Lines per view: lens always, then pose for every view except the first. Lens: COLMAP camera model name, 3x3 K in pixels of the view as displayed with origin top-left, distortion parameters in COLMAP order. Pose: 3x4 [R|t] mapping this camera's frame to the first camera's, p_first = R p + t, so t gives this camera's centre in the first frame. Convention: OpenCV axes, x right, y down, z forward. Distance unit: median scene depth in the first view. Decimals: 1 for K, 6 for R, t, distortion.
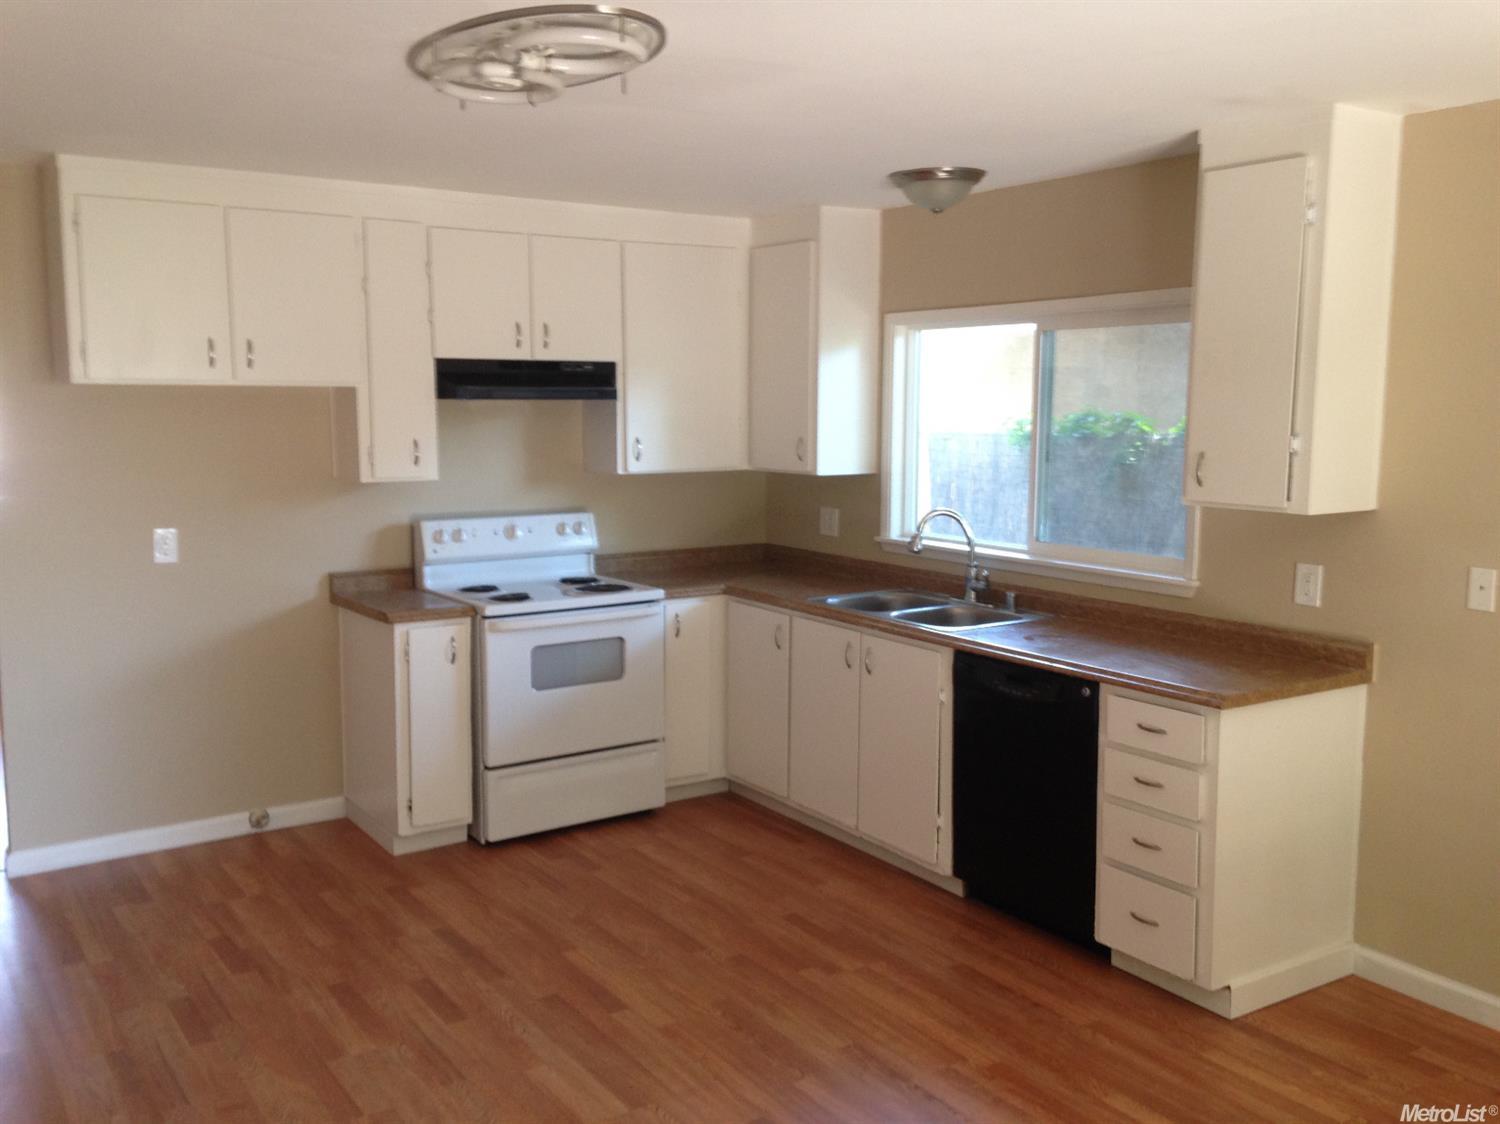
lens RADIAL K [[1357.0, 0, 750.0], [0, 1357.0, 562.0], [0, 0, 1]] dist [0.173489, -0.267975]
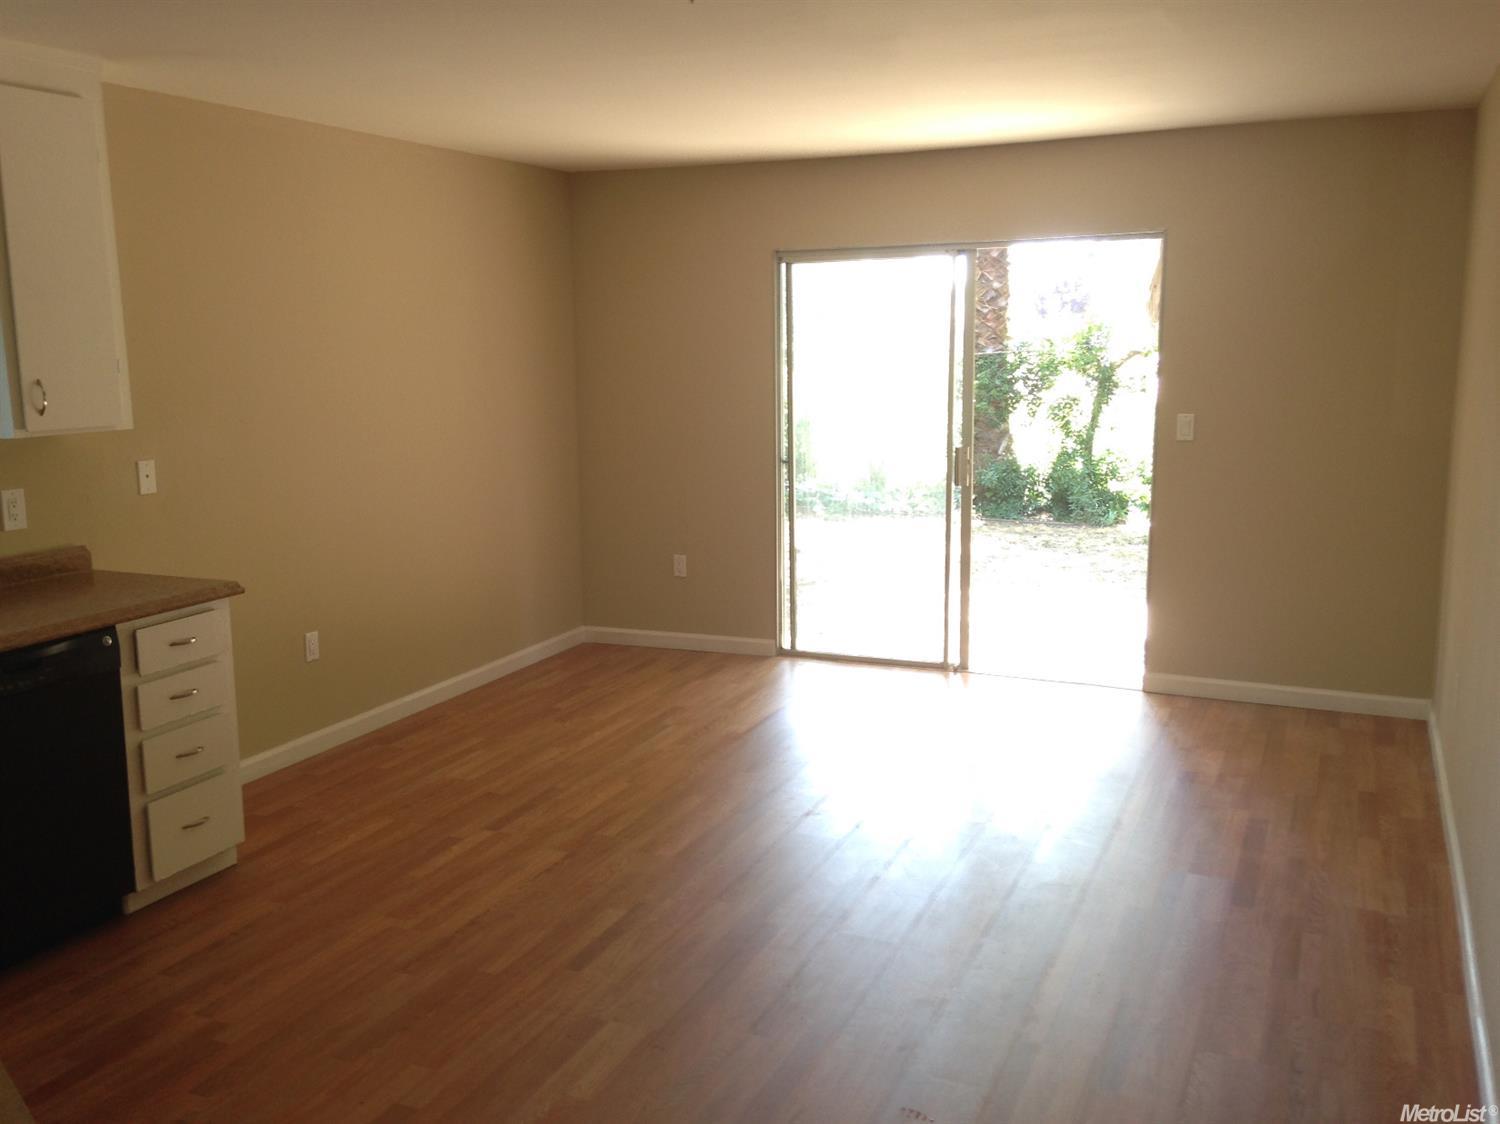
lens RADIAL K [[1357.0, 0, 750.0], [0, 1357.0, 562.0], [0, 0, 1]] dist [0.173489, -0.267975]
pose [[-0.537551, -0.136185, 0.832162, -0.830634], [0.116148, 0.965507, 0.233035, -0.136539], [-0.835194, 0.221922, -0.503192, 1.192166]]
